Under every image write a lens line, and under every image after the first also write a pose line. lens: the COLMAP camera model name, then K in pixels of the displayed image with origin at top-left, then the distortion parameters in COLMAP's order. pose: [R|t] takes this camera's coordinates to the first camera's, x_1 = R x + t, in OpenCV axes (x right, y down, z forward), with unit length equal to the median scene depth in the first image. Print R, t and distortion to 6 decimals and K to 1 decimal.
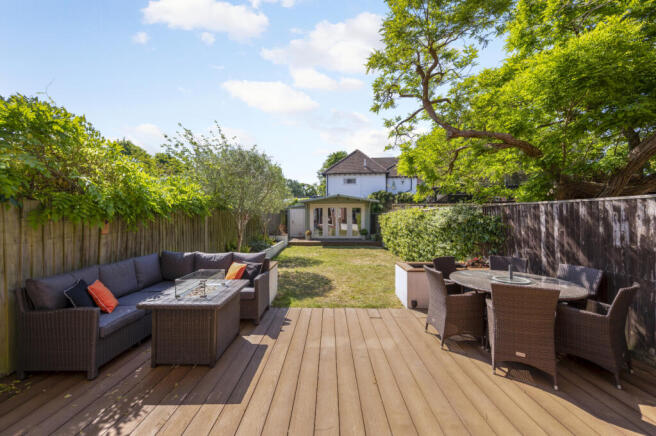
lens RADIAL K [[261.6, 0, 328.0], [0, 261.6, 218.0], [0, 0, 1]] dist [-0.001416, -0.000115]
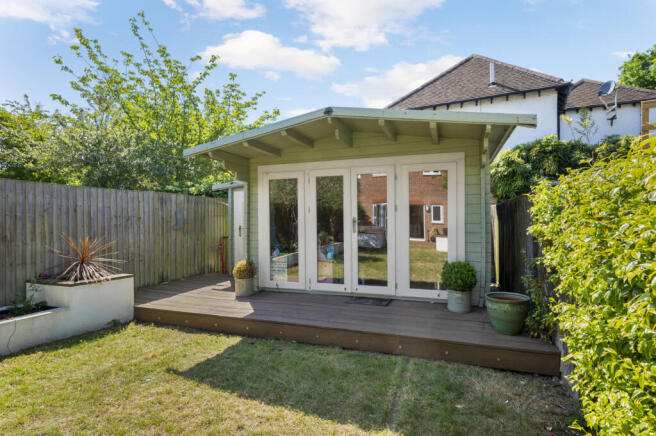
lens RADIAL K [[343.2, 0, 328.0], [0, 343.2, 218.0], [0, 0, 1]] dist [-0.000152, -0.000007]
pose [[0.938729, -0.004458, -0.344627, 0.393174], [-0.001607, 0.999849, -0.017311, 0.023073], [0.344652, 0.016804, 0.938580, 2.019328]]
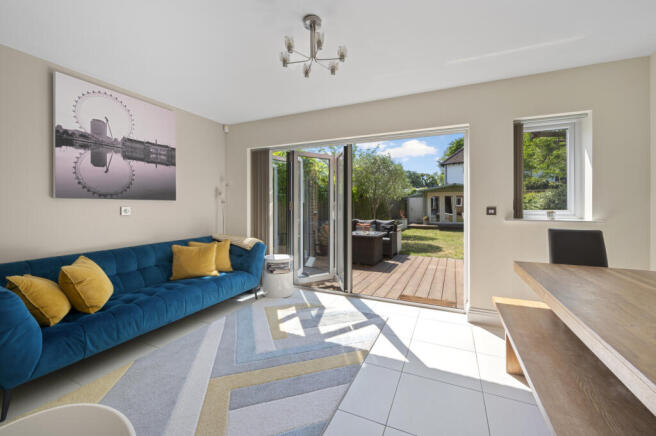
lens RADIAL K [[264.9, 0, 332.5], [0, 264.9, 206.0], [0, 0, 1]] dist [-0.001202, -0.000171]
pose [[0.911474, -0.004953, -0.411327, 0.081860], [-0.000725, 0.999907, -0.013647, 0.056814], [0.411356, 0.012737, 0.911386, -0.615347]]
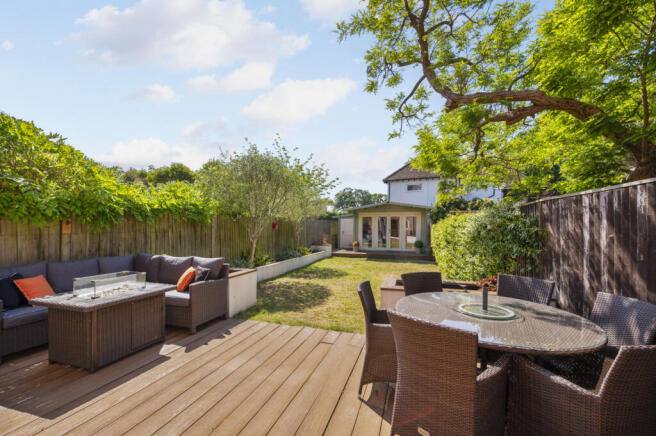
lens RADIAL K [[268.7, 0, 333.3], [0, 268.7, 237.6], [0, 0, 1]] dist [-0.000515, -0.000038]
pose [[0.958054, 0.013529, -0.286269, 0.357566], [-0.006370, 0.999644, 0.025924, 0.029292], [0.286518, -0.023013, 0.957798, 0.182560]]
